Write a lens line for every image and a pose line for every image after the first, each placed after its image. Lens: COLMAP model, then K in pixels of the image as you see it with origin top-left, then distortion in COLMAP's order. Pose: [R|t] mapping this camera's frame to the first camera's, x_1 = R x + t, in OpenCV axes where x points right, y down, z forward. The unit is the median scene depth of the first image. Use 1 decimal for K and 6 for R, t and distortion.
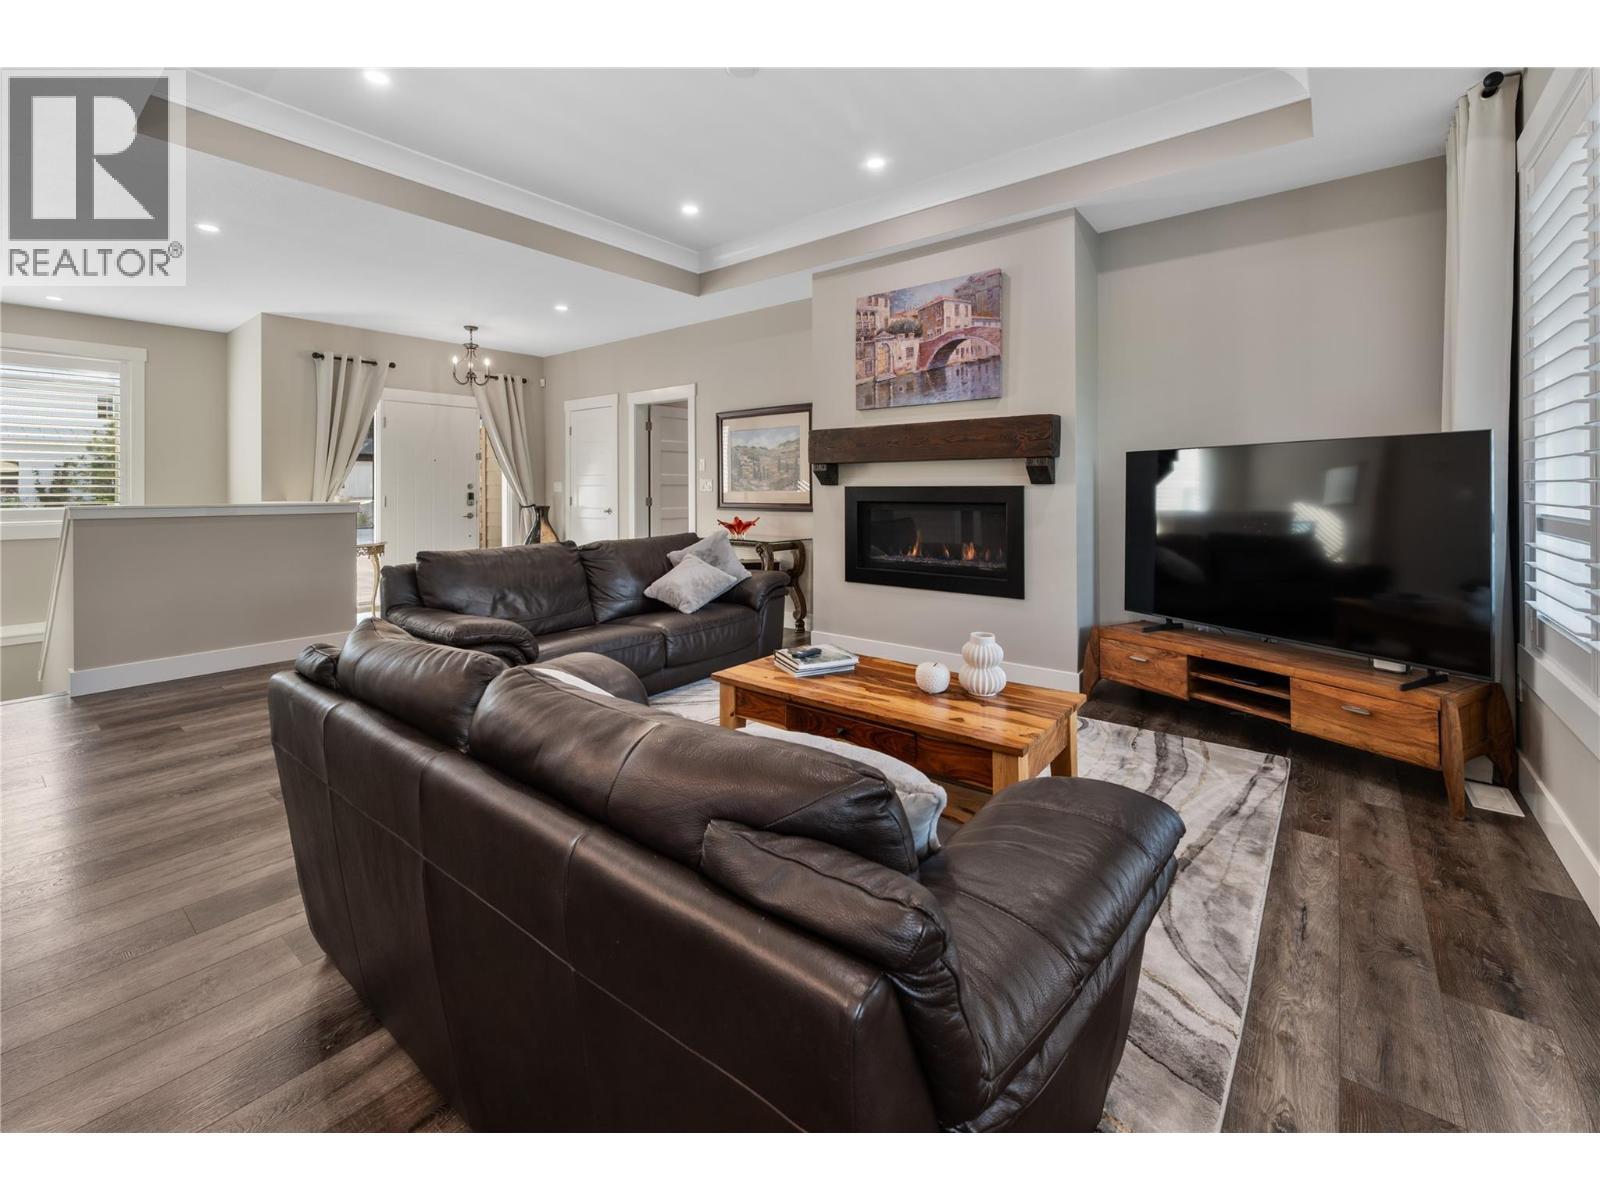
lens RADIAL K [[675.5, 0, 795.2], [0, 675.5, 486.3], [0, 0, 1]] dist [-0.002073, -0.000170]
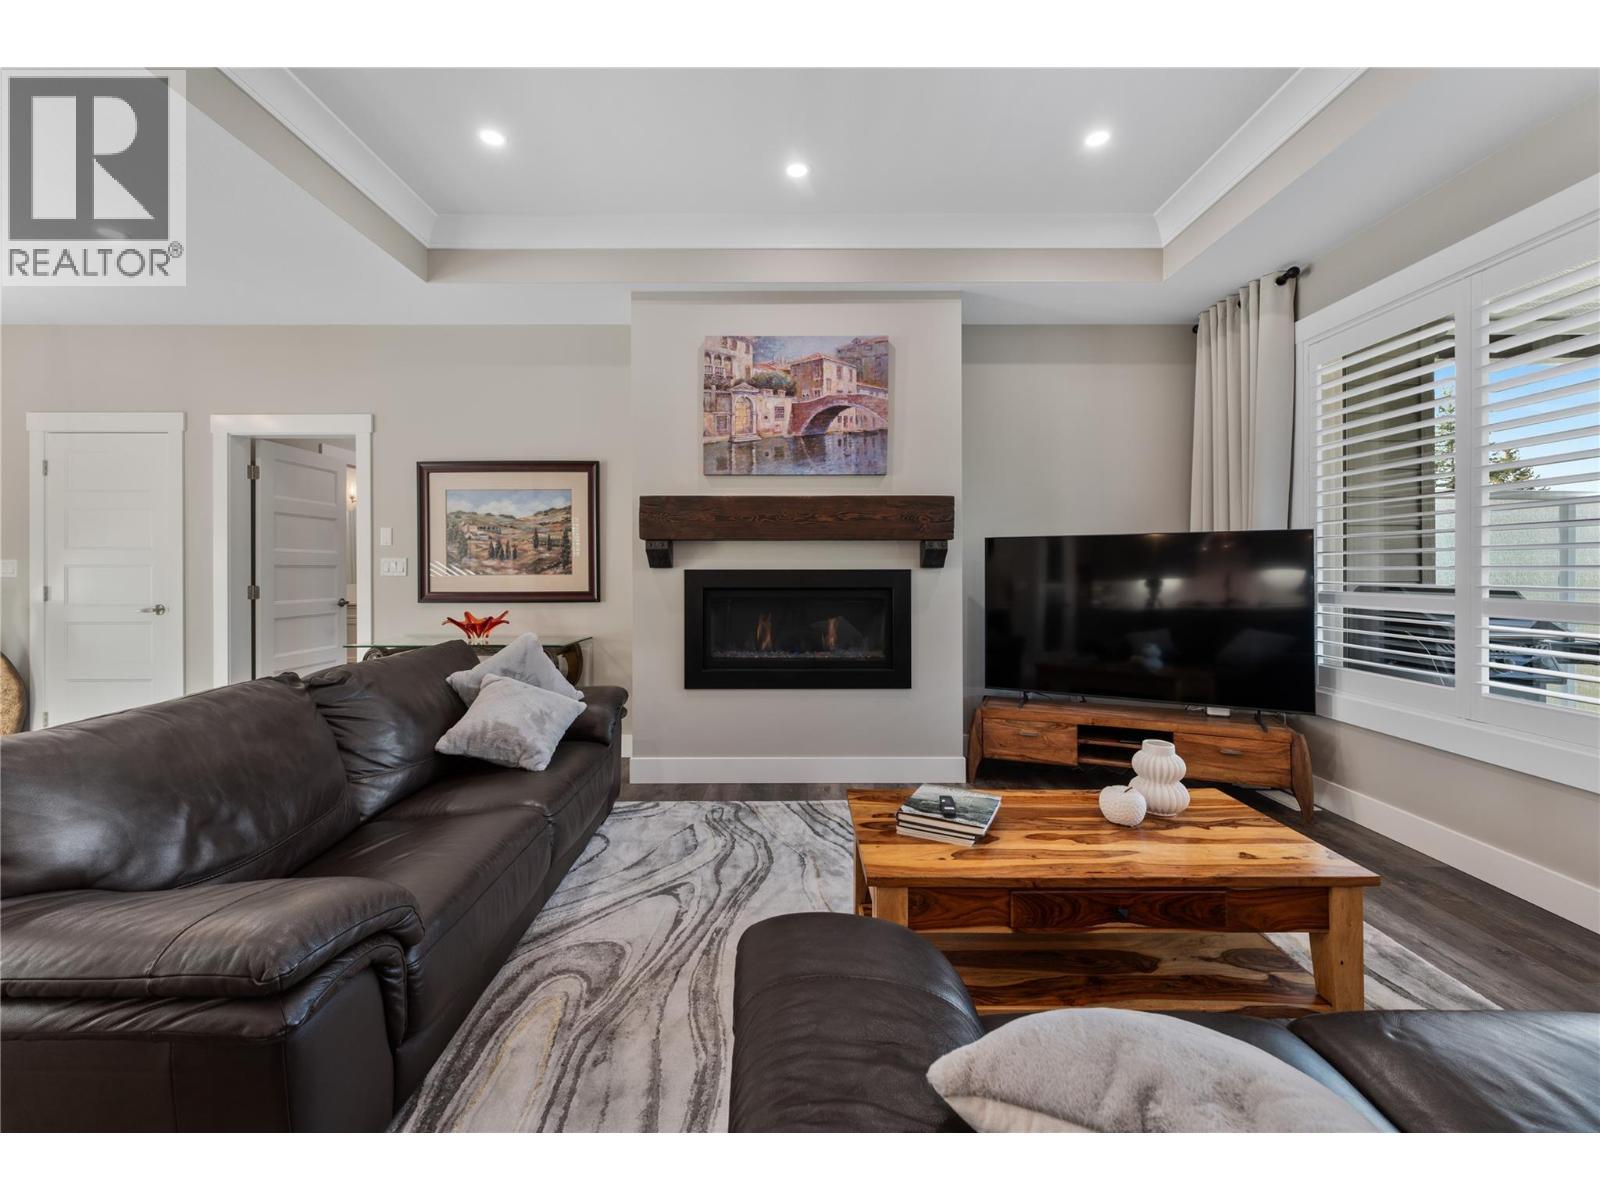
lens RADIAL K [[647.7, 0, 795.4], [0, 647.7, 569.1], [0, 0, 1]] dist [-0.000171, 0.000027]
pose [[0.779849, 0.002349, 0.625964, -0.333836], [-0.002998, 0.999996, -0.000017, -0.000753], [-0.625961, -0.001863, 0.779852, 0.358399]]
